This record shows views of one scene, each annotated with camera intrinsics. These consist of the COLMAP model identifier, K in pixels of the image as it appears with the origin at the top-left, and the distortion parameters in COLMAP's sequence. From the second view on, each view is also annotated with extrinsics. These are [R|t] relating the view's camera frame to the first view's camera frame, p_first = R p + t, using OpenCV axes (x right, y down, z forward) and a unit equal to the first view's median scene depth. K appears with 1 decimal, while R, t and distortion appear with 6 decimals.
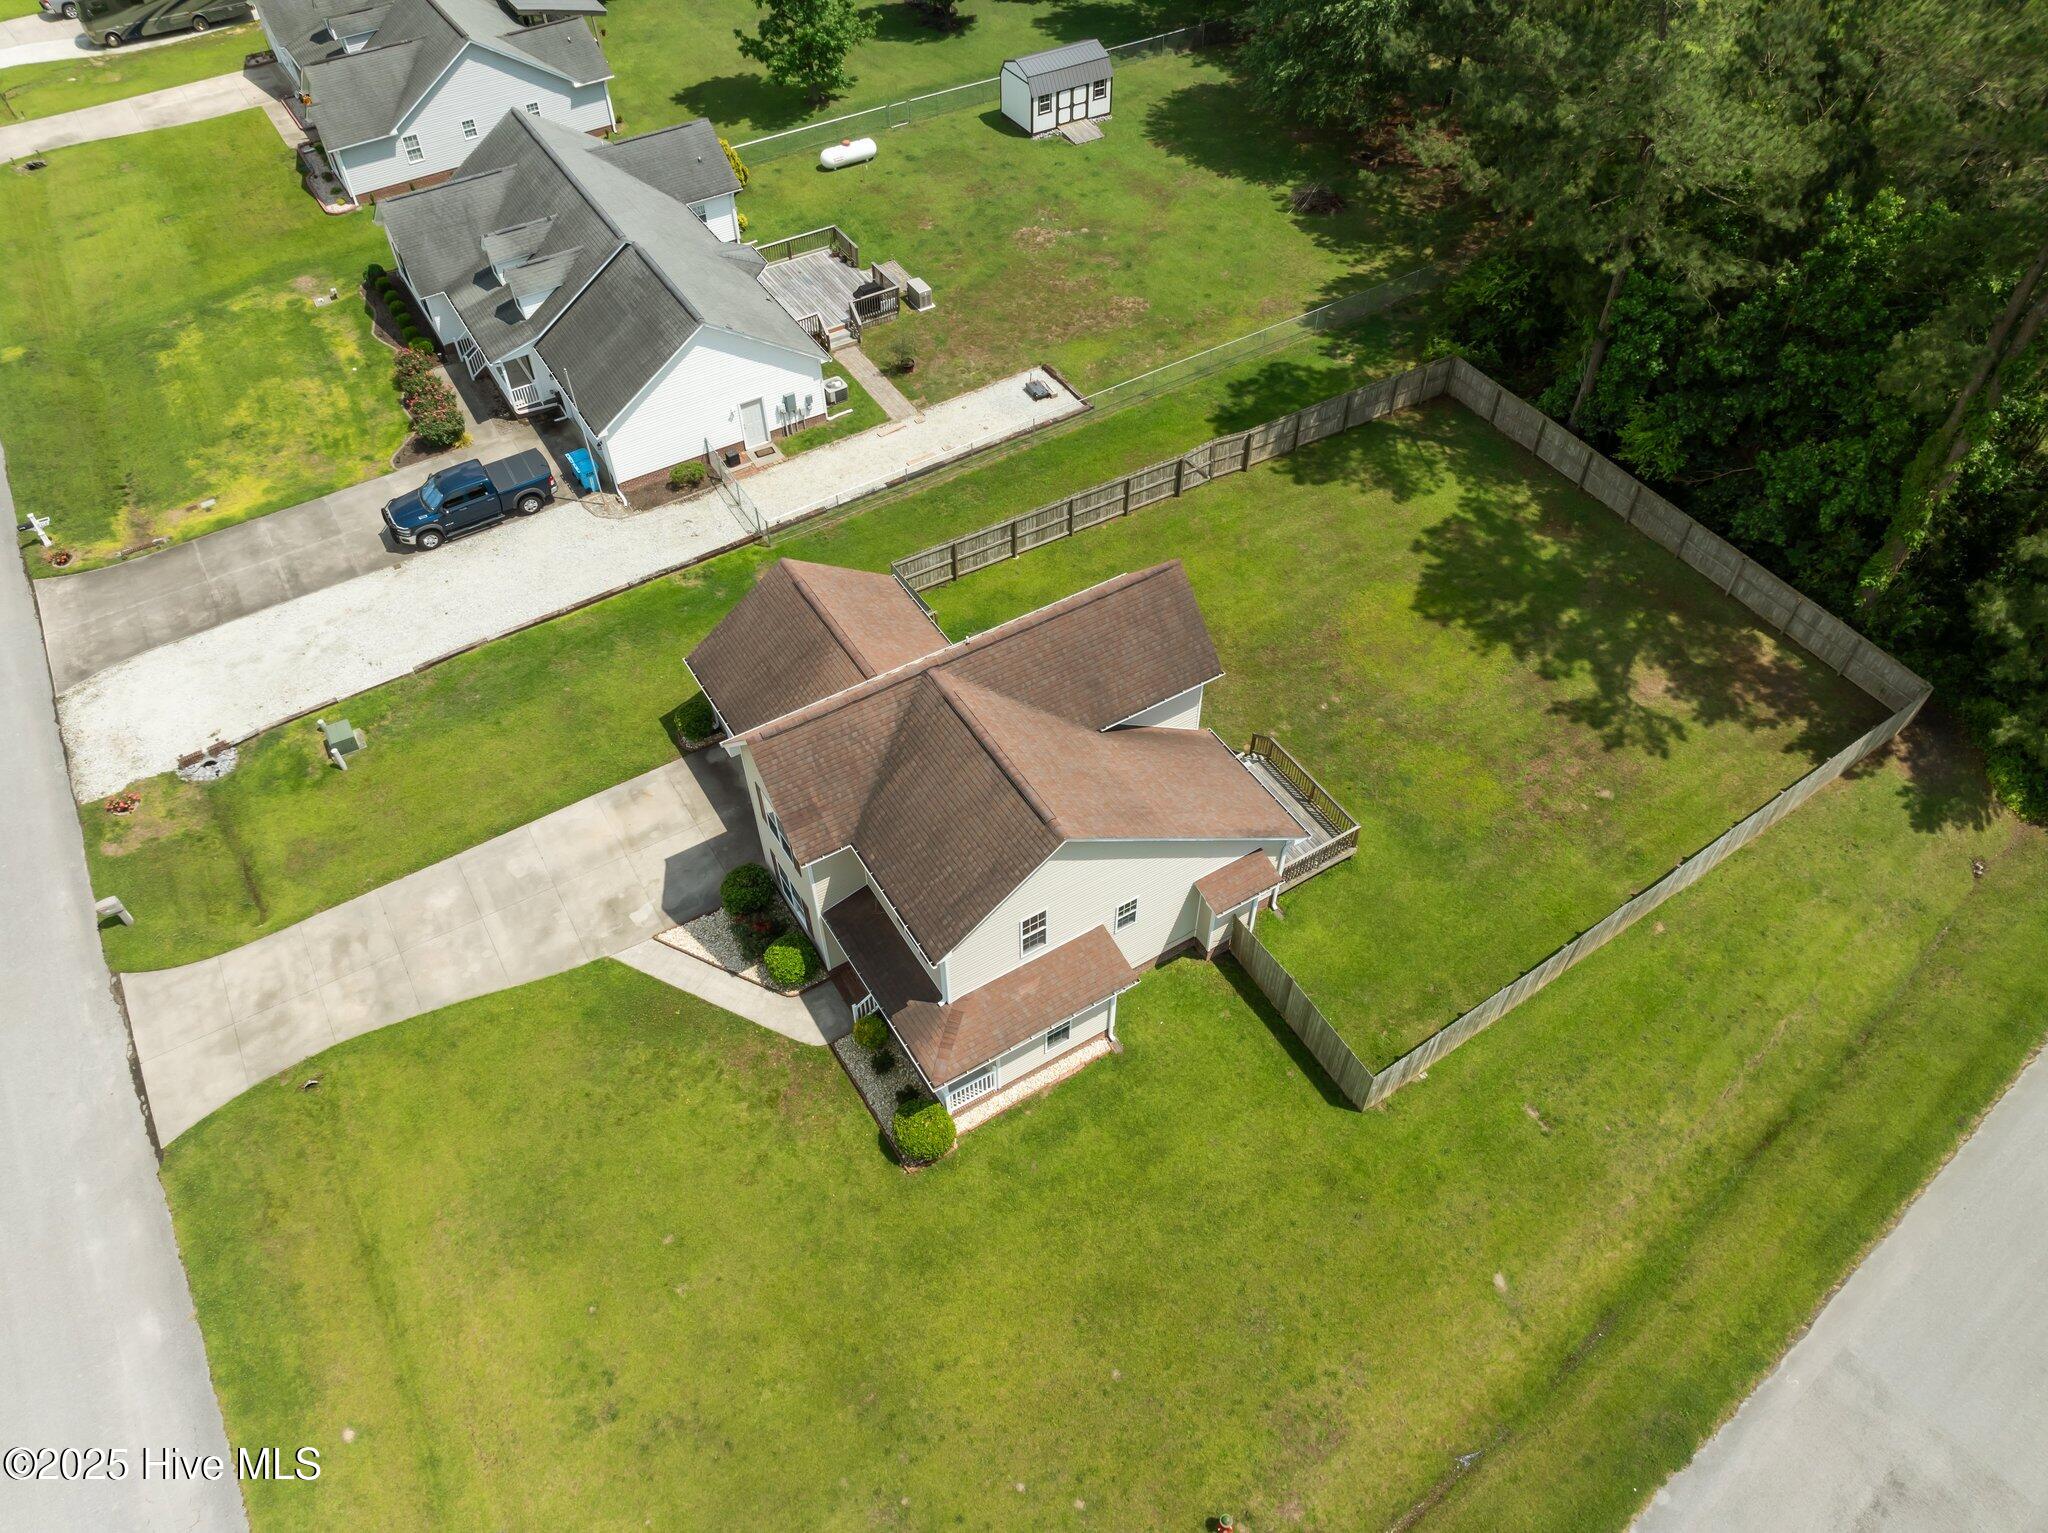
lens RADIAL K [[1436.3, 0, 1036.9], [0, 1436.3, 760.2], [0, 0, 1]] dist [-0.045283, 0.018236]
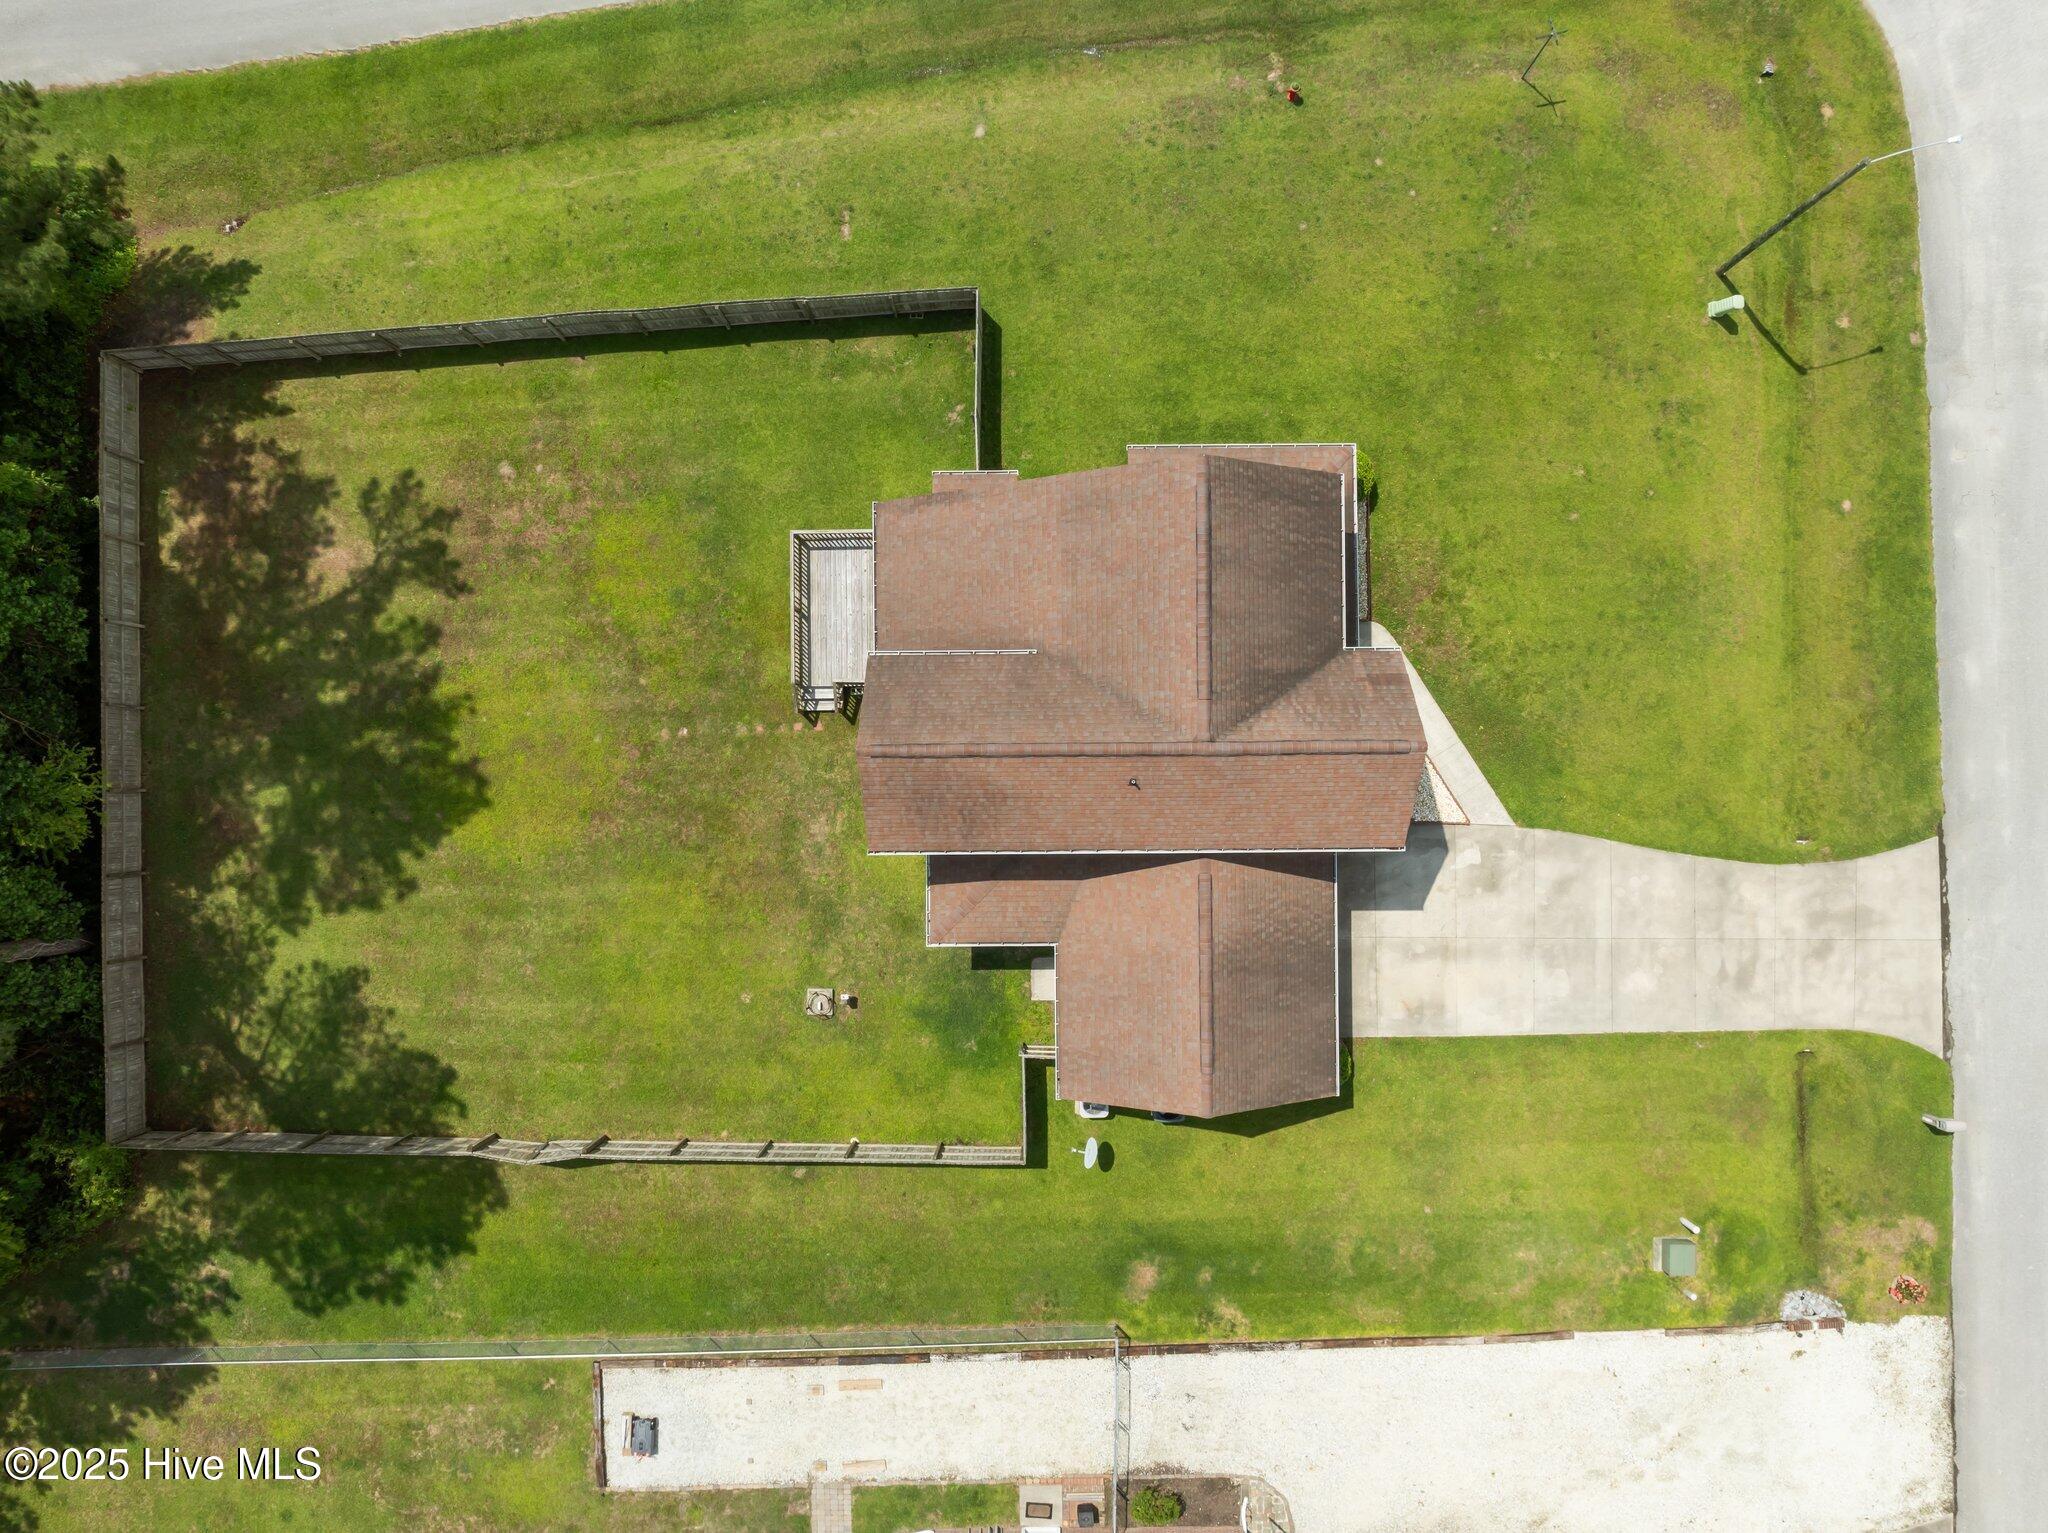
lens RADIAL K [[1436.3, 0, 1030.8], [0, 1436.3, 763.7], [0, 0, 1]] dist [-0.045283, 0.018236]
pose [[-0.854457, -0.519160, 0.019366, -0.006151], [0.397335, -0.629026, 0.668170, -0.555704], [-0.334706, 0.578618, 0.743757, 0.302612]]
